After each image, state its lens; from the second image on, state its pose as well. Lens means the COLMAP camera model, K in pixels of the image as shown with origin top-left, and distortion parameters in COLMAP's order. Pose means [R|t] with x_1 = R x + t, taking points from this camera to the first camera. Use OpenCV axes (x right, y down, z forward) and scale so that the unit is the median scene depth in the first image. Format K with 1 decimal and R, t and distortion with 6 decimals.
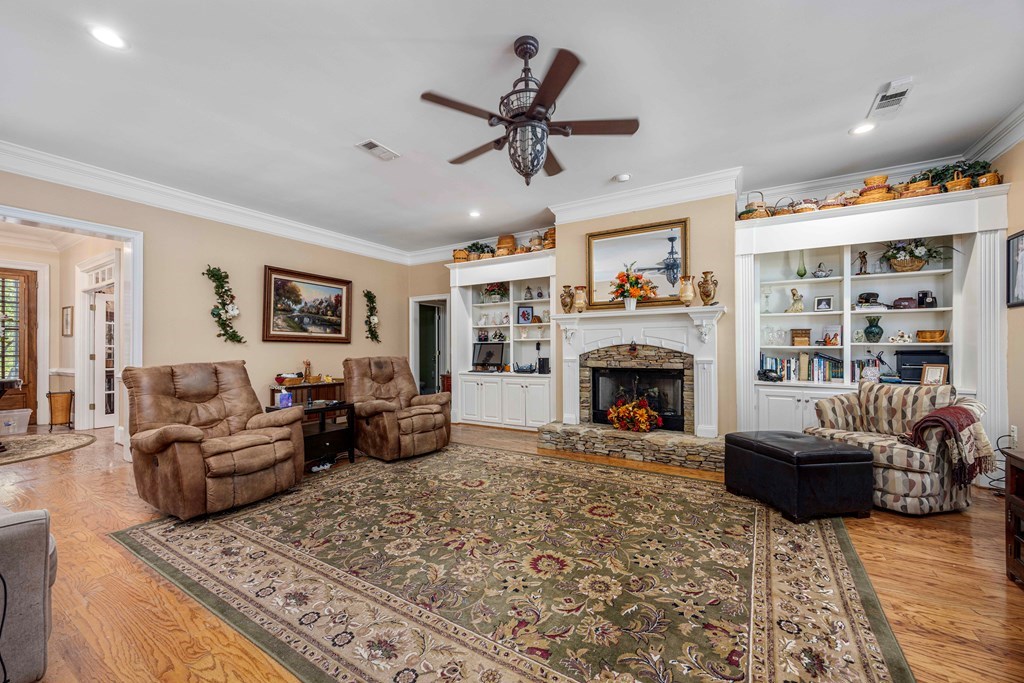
lens RADIAL K [[395.7, 0, 507.0], [0, 395.7, 345.1], [0, 0, 1]] dist [-0.001147, -0.000355]
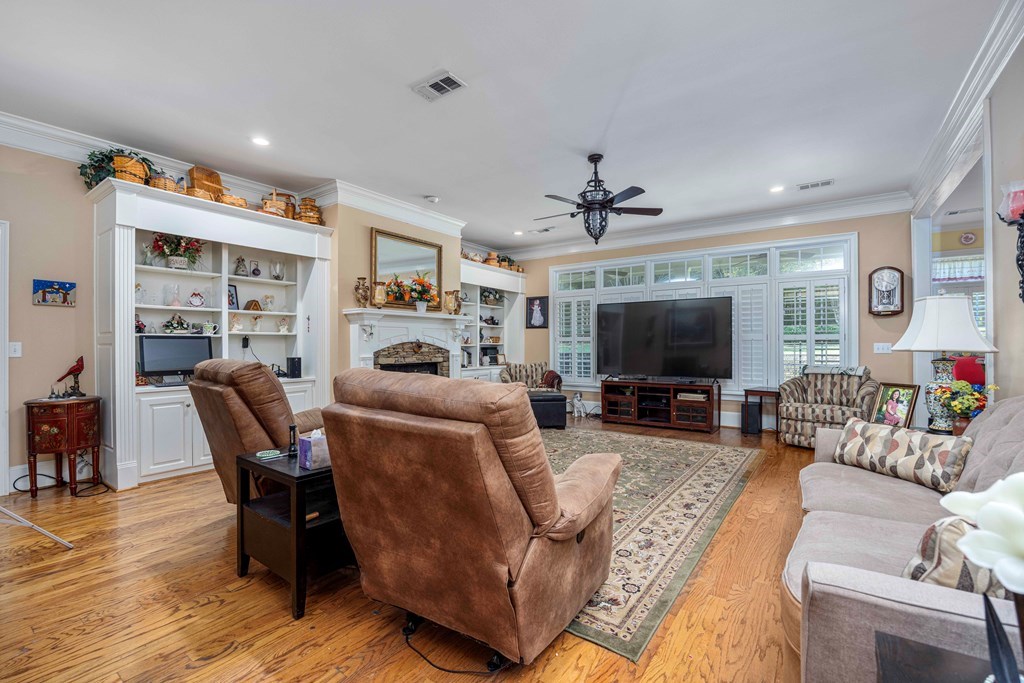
lens RADIAL K [[448.4, 0, 504.8], [0, 448.4, 345.3], [0, 0, 1]] dist [-0.018450, -0.000130]
pose [[0.077706, -0.000712, 0.996976, -1.021977], [-0.010193, 0.999947, 0.001509, 0.002433], [-0.996924, -0.010279, 0.077695, 0.694208]]
